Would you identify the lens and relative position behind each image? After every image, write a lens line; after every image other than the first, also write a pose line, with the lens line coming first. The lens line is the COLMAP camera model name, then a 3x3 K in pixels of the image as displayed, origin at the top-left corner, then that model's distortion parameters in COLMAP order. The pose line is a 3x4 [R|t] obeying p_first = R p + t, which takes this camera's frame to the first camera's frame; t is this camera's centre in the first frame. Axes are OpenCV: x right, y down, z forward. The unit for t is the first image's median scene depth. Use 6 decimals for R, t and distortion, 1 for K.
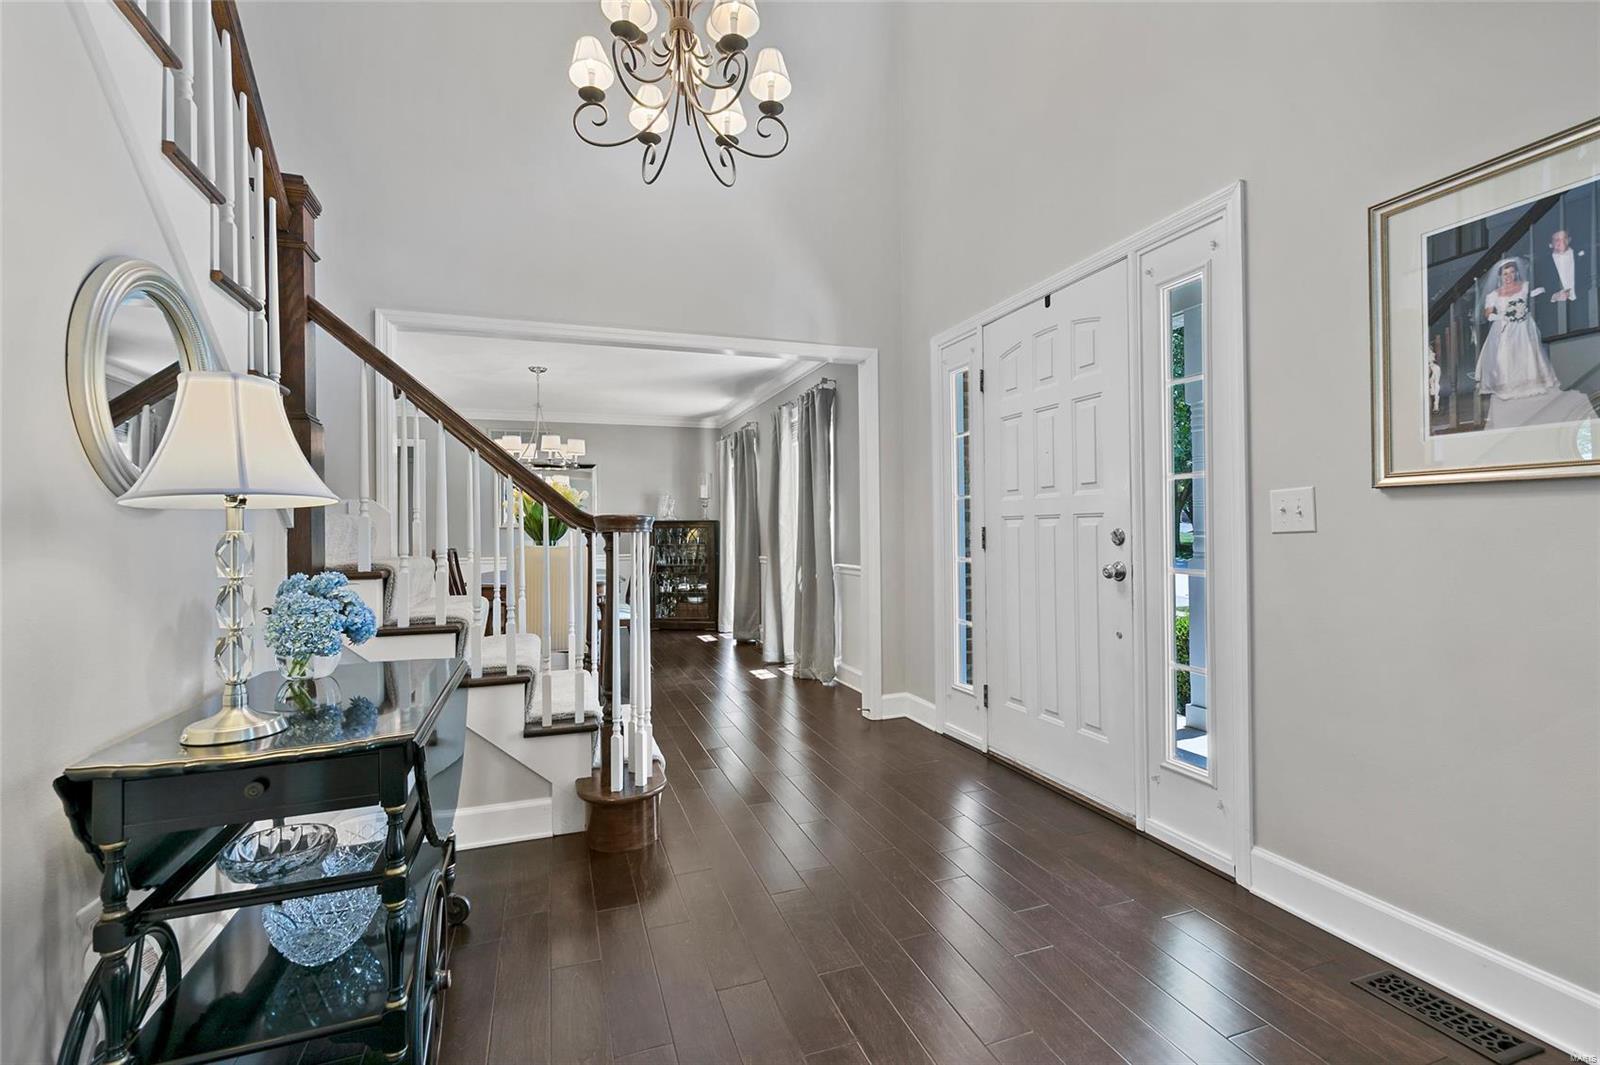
lens RADIAL K [[711.9, 0, 796.9], [0, 711.9, 530.6], [0, 0, 1]] dist [0.001735, 0.000183]
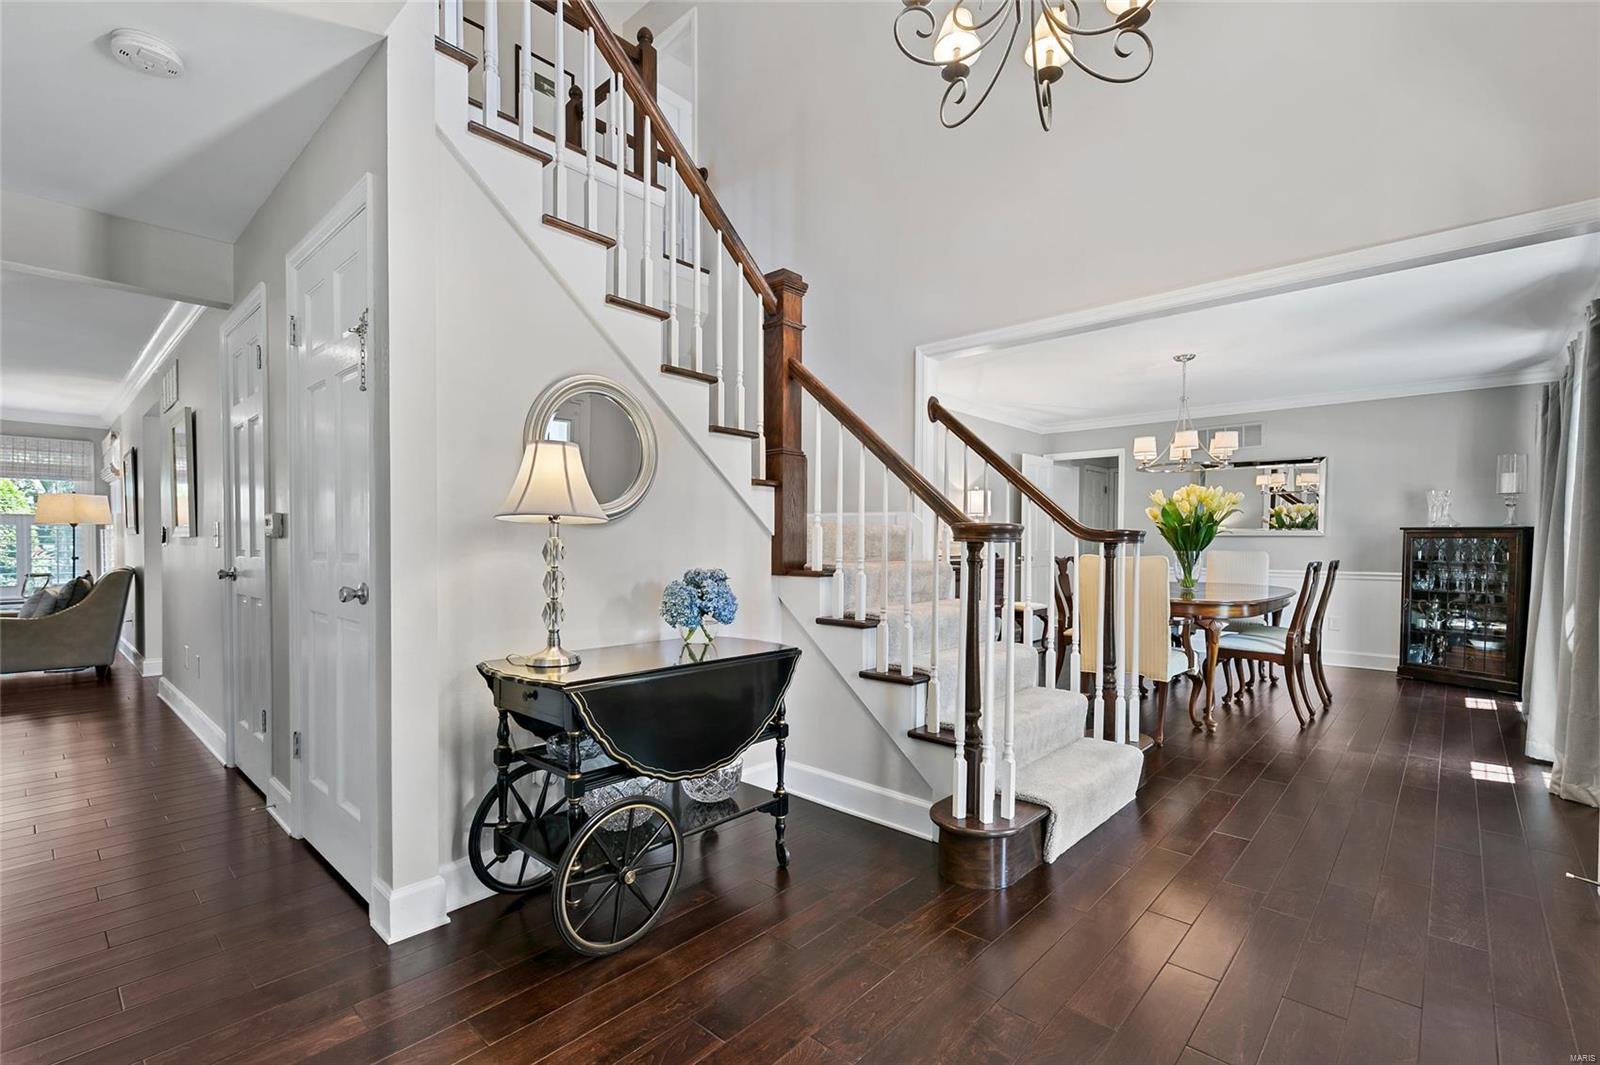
lens RADIAL K [[711.9, 0, 801.4], [0, 711.9, 559.2], [0, 0, 1]] dist [0.001735, 0.000183]
pose [[0.475230, 0.035828, -0.879132, 0.455490], [-0.009221, 0.999319, 0.035741, -0.006918], [0.879814, -0.008878, 0.475236, 0.363559]]
